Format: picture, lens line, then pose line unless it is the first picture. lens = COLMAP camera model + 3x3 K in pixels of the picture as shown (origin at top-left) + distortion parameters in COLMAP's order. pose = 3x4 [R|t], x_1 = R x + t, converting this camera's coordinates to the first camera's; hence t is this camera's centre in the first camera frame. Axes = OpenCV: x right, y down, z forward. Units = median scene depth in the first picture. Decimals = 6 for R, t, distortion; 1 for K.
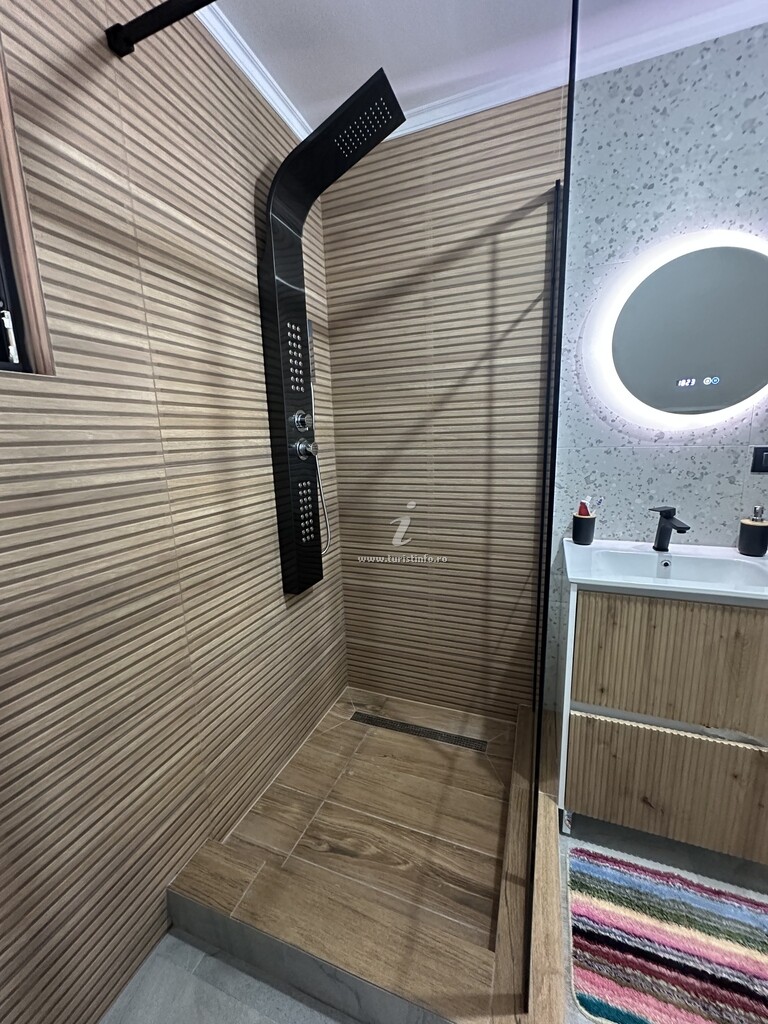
lens RADIAL K [[408.2, 0, 384.0], [0, 408.2, 512.0], [0, 0, 1]] dist [-0.002806, 0.000694]
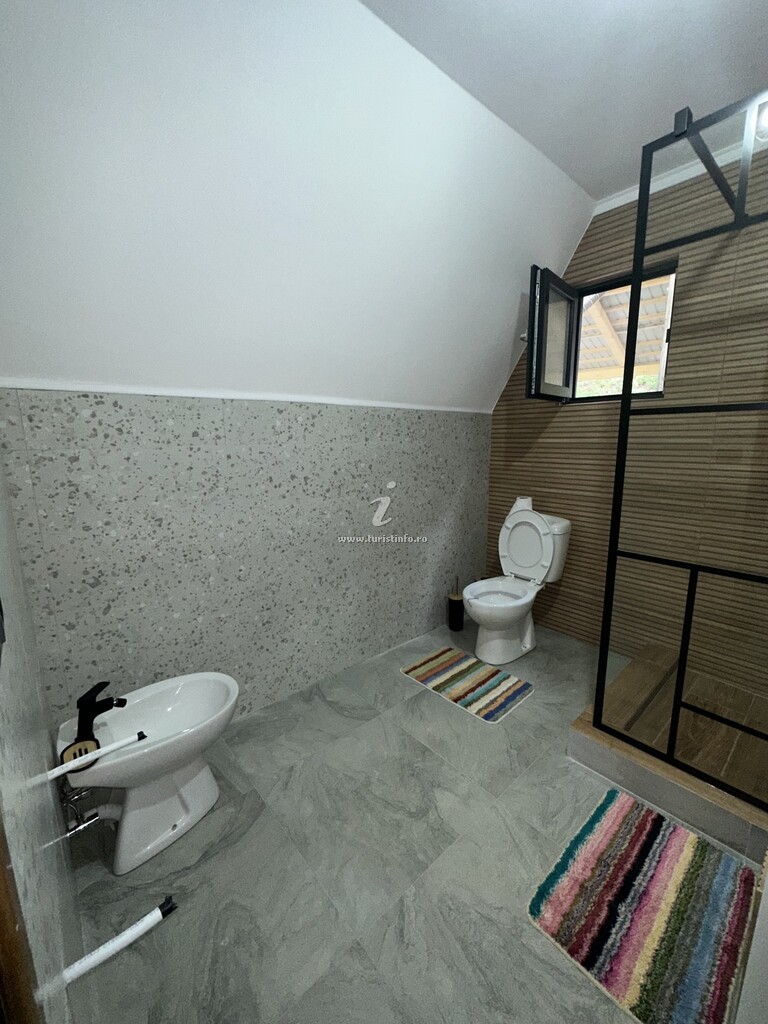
lens RADIAL K [[408.2, 0, 384.0], [0, 408.2, 512.0], [0, 0, 1]] dist [-0.002806, 0.000694]
pose [[-0.463655, 0.194150, -0.864482, 1.492763], [-0.136366, 0.948434, 0.286142, -0.095618], [0.875459, 0.250558, -0.413271, 0.447162]]
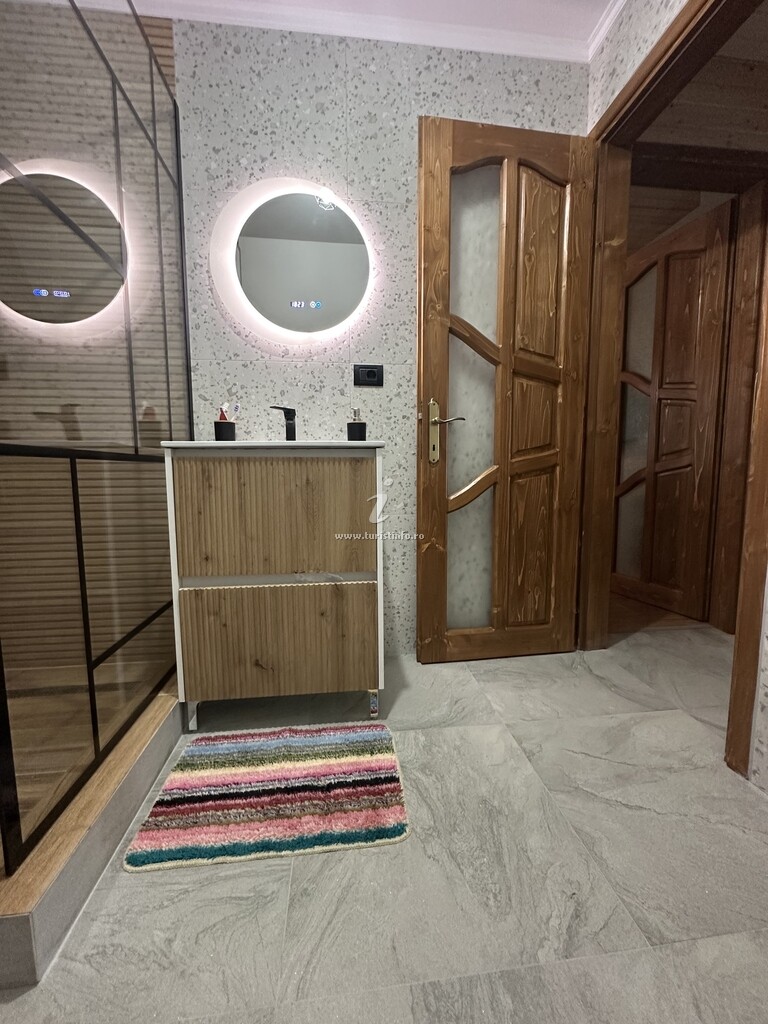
lens RADIAL K [[408.2, 0, 384.0], [0, 408.2, 512.0], [0, 0, 1]] dist [-0.002806, 0.000694]
pose [[0.886121, -0.025467, 0.462754, 0.431799], [0.067976, 0.994832, -0.075418, 0.402463], [-0.458442, 0.098285, 0.883273, -0.089678]]
